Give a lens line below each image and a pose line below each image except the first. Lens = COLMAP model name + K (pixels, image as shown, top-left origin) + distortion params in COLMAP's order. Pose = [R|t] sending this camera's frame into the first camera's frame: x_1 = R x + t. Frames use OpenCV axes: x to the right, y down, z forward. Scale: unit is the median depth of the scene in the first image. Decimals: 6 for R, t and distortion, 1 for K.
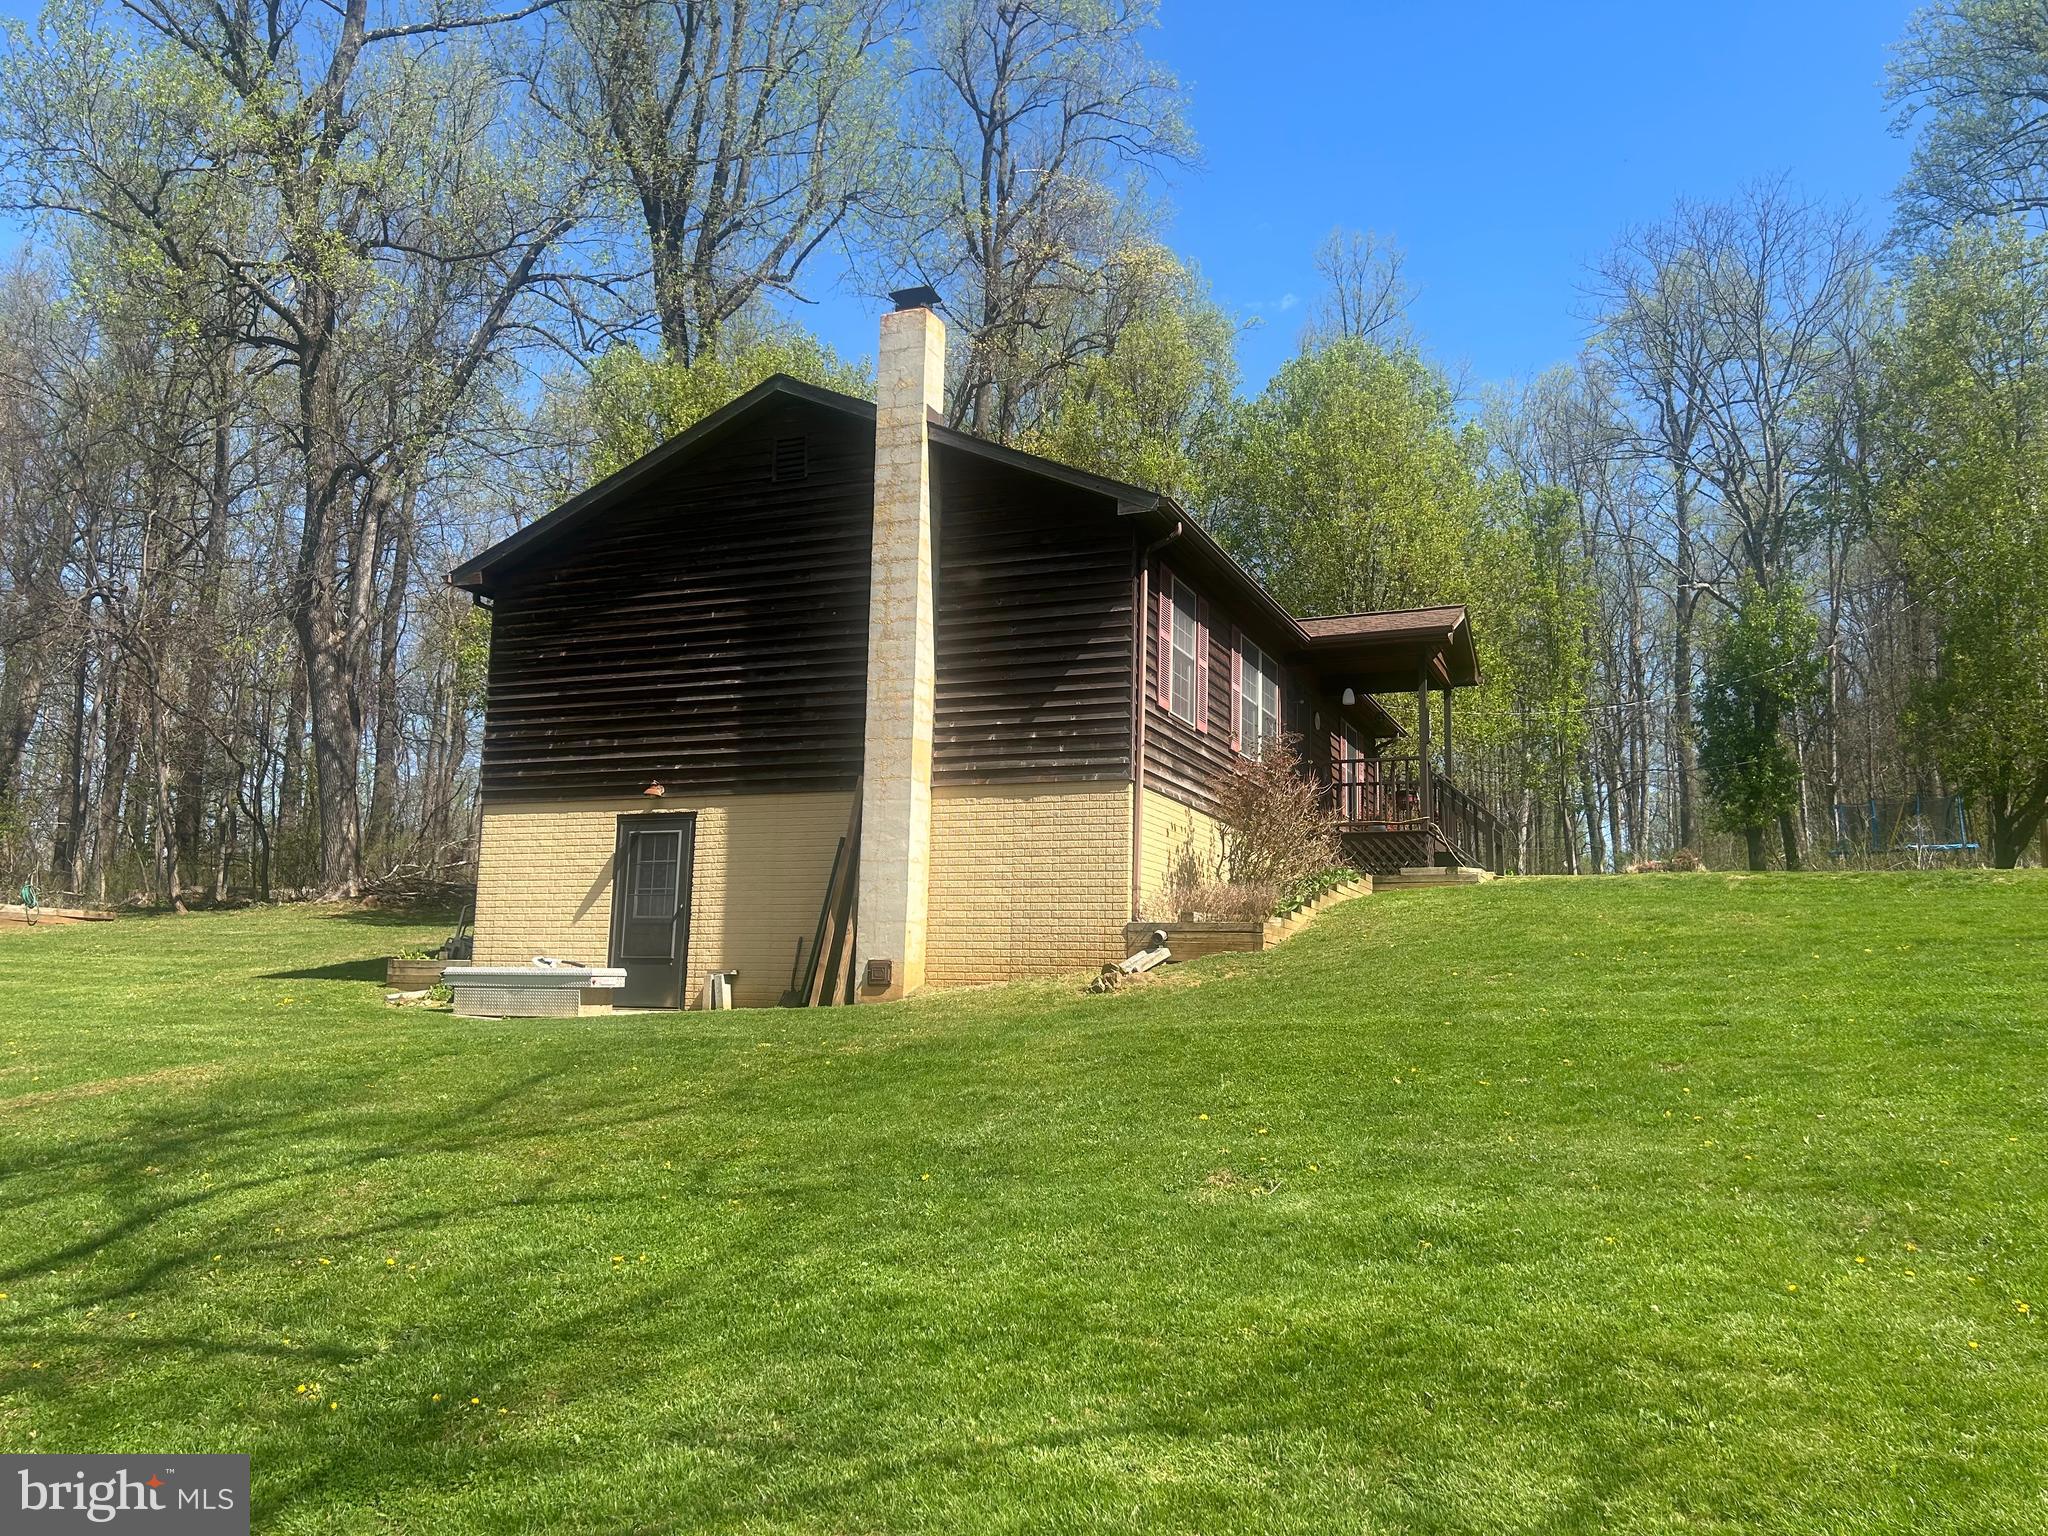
lens RADIAL K [[1545.6, 0, 1024.8], [0, 1545.6, 778.4], [0, 0, 1]] dist [0.071391, -0.079308]
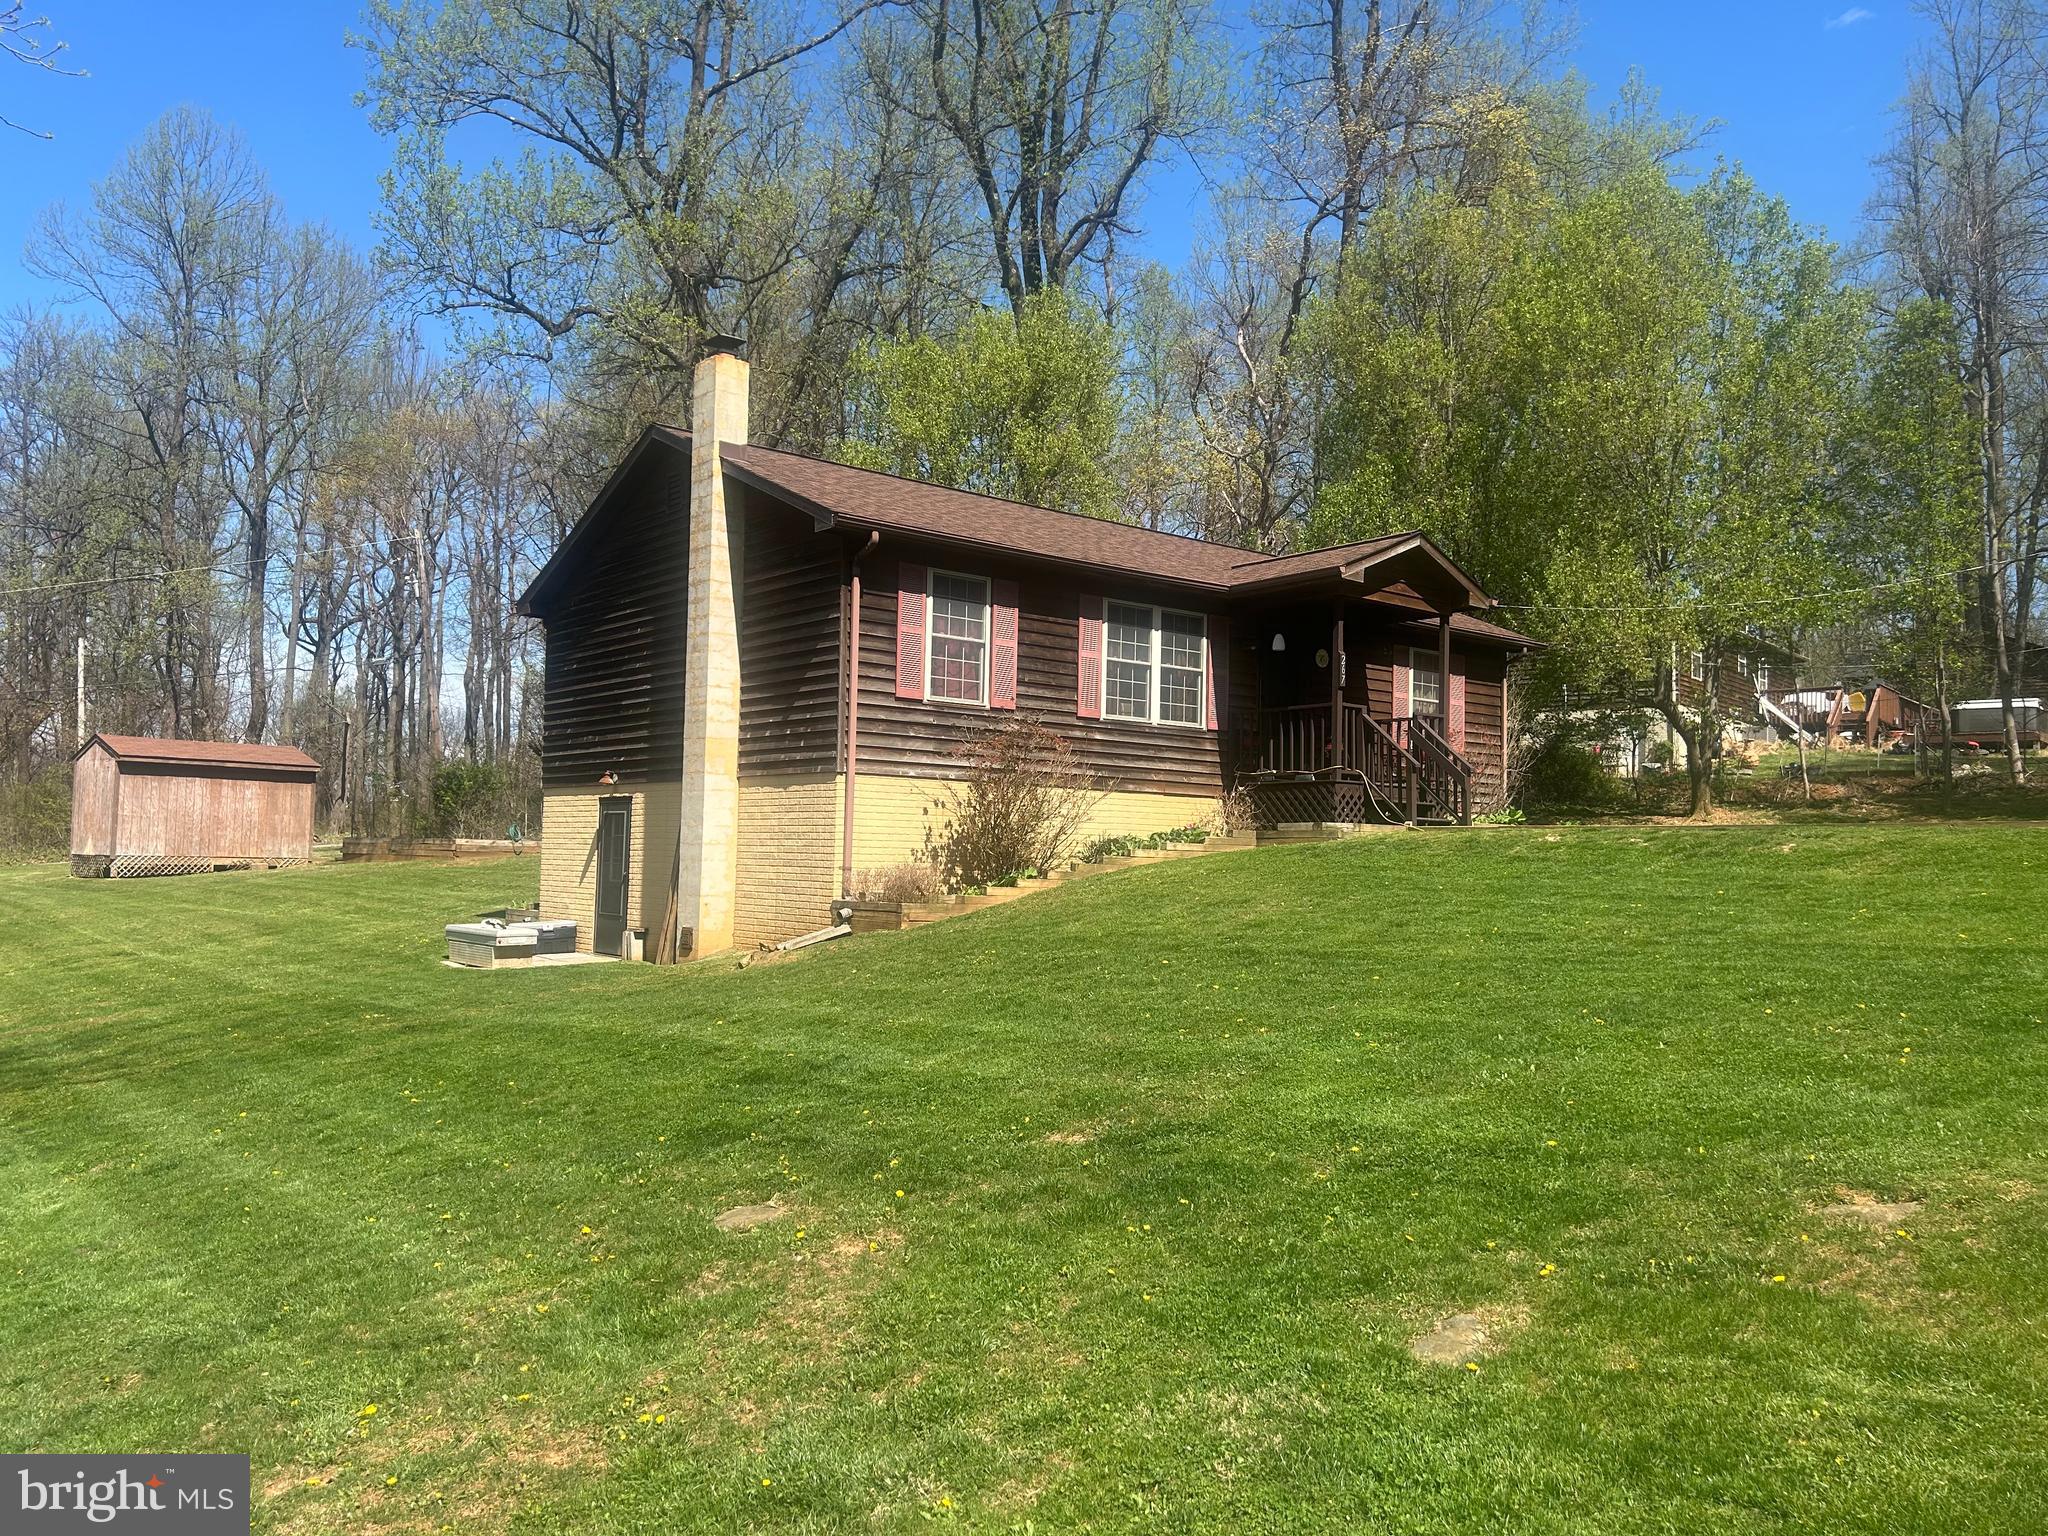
lens RADIAL K [[1545.6, 0, 1002.7], [0, 1545.6, 779.0], [0, 0, 1]] dist [0.071391, -0.079308]
pose [[0.883138, -0.029106, -0.468209, 0.650705], [0.067592, 0.995554, 0.065604, -0.055126], [0.464217, -0.089585, 0.881179, 0.067178]]
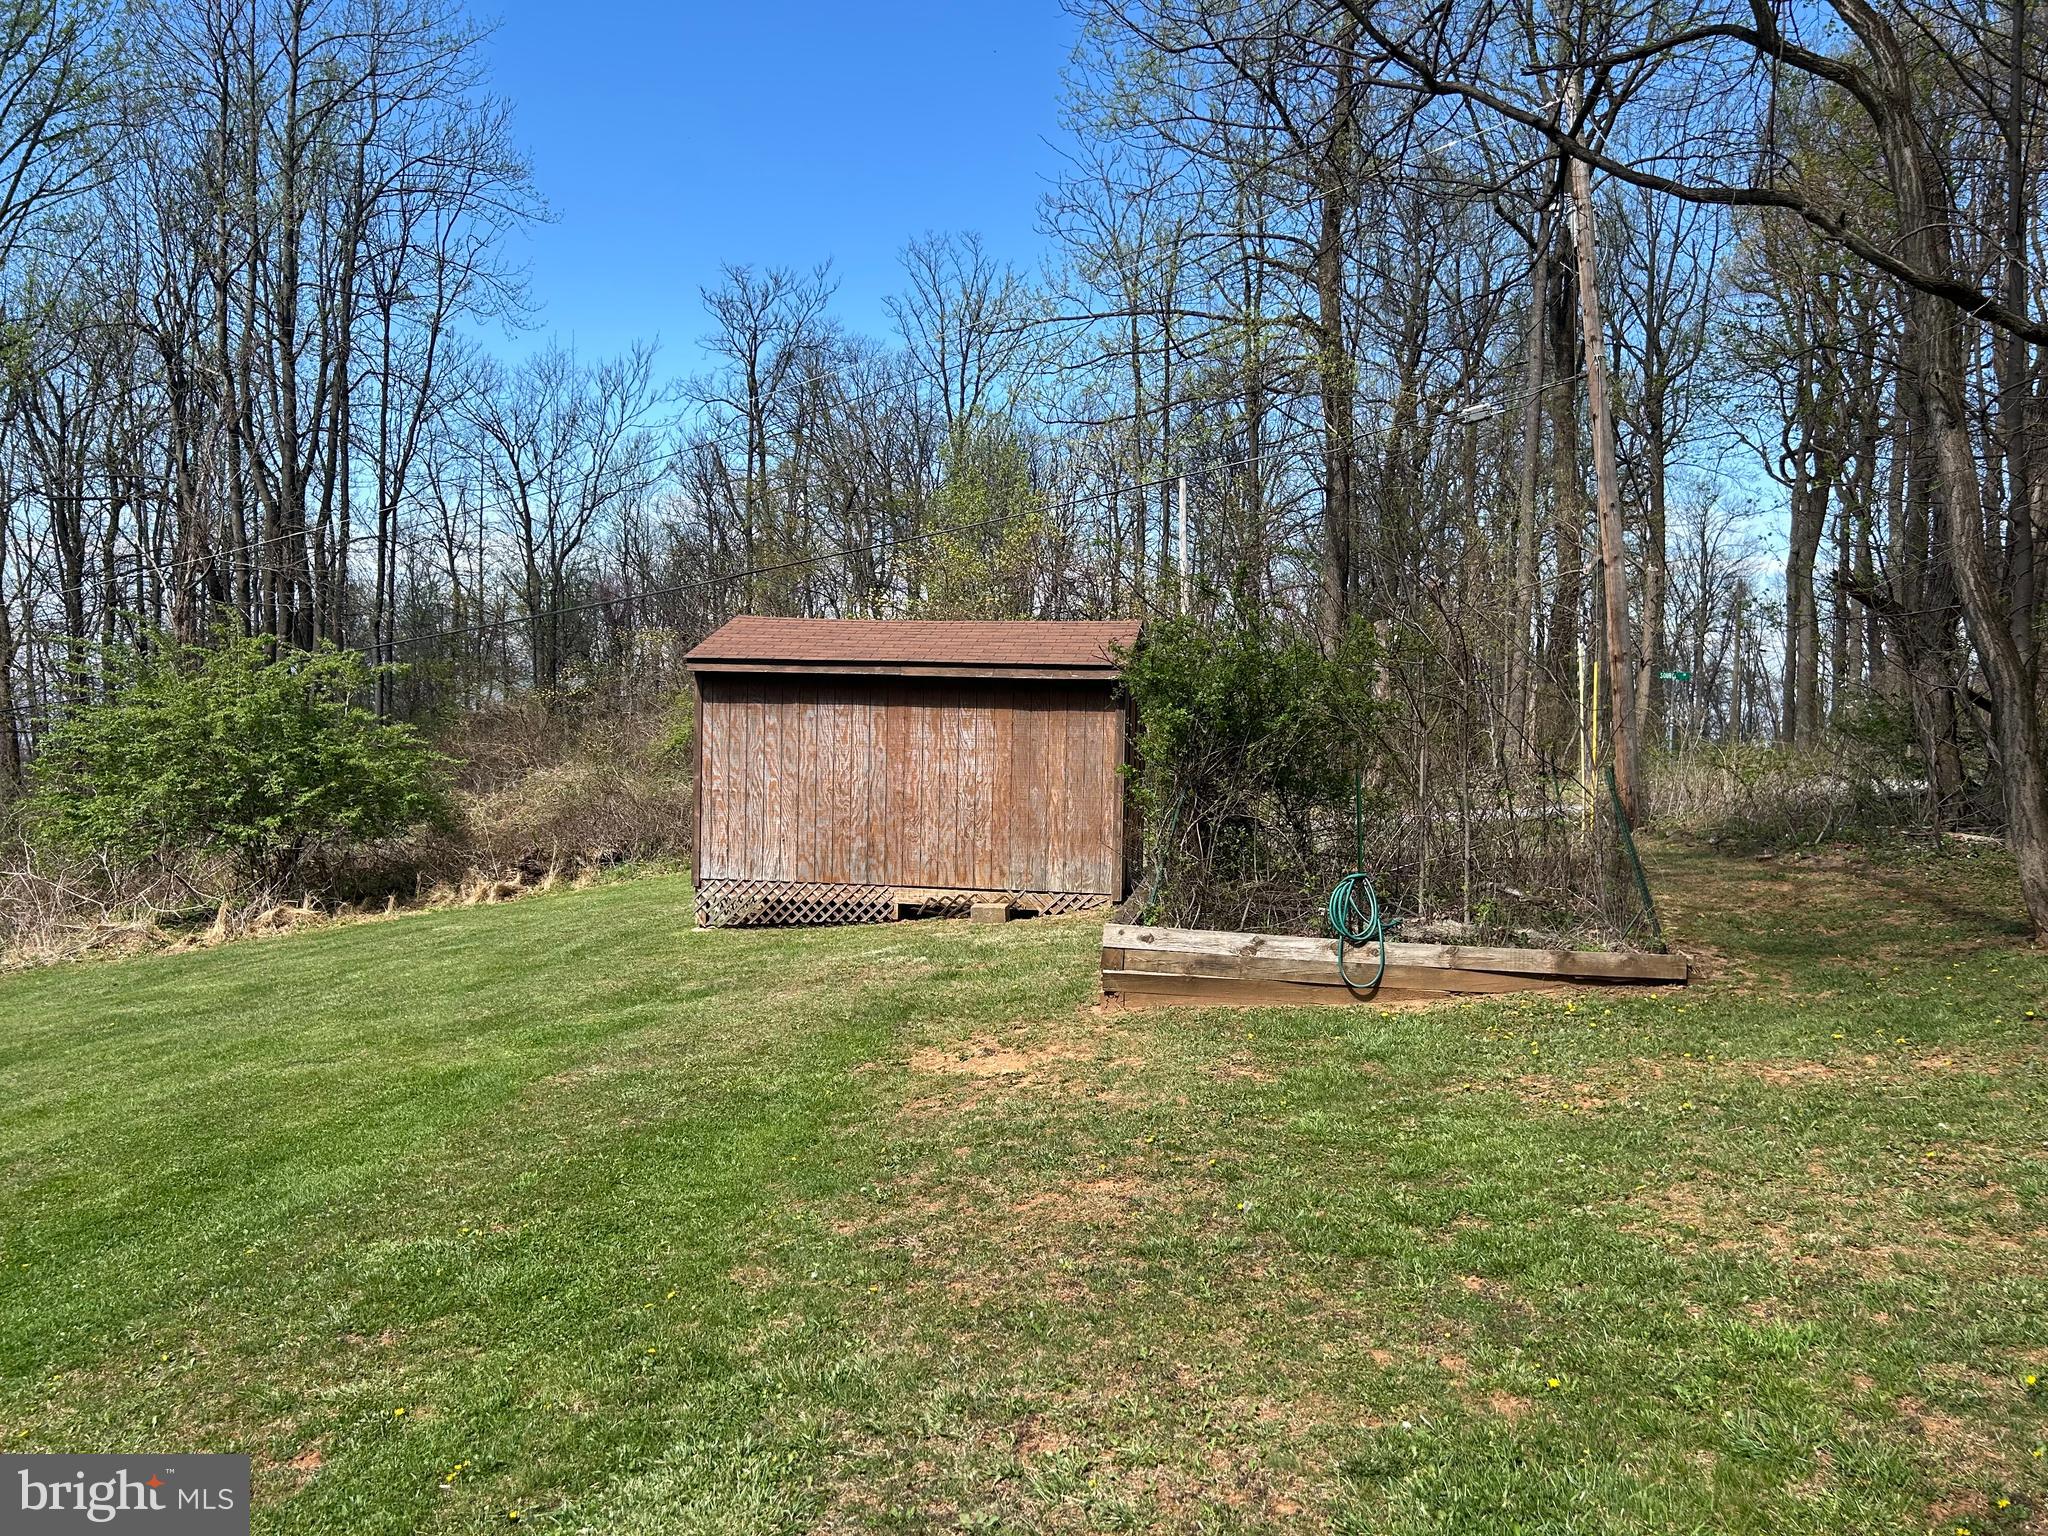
lens RADIAL K [[1545.6, 0, 1015.1], [0, 1545.6, 766.0], [0, 0, 1]] dist [0.071391, -0.079308]
pose [[0.121845, 0.012429, -0.992471, -0.581465], [0.125921, 0.991648, 0.027878, 0.047536], [0.984529, -0.128370, 0.119262, 1.666195]]
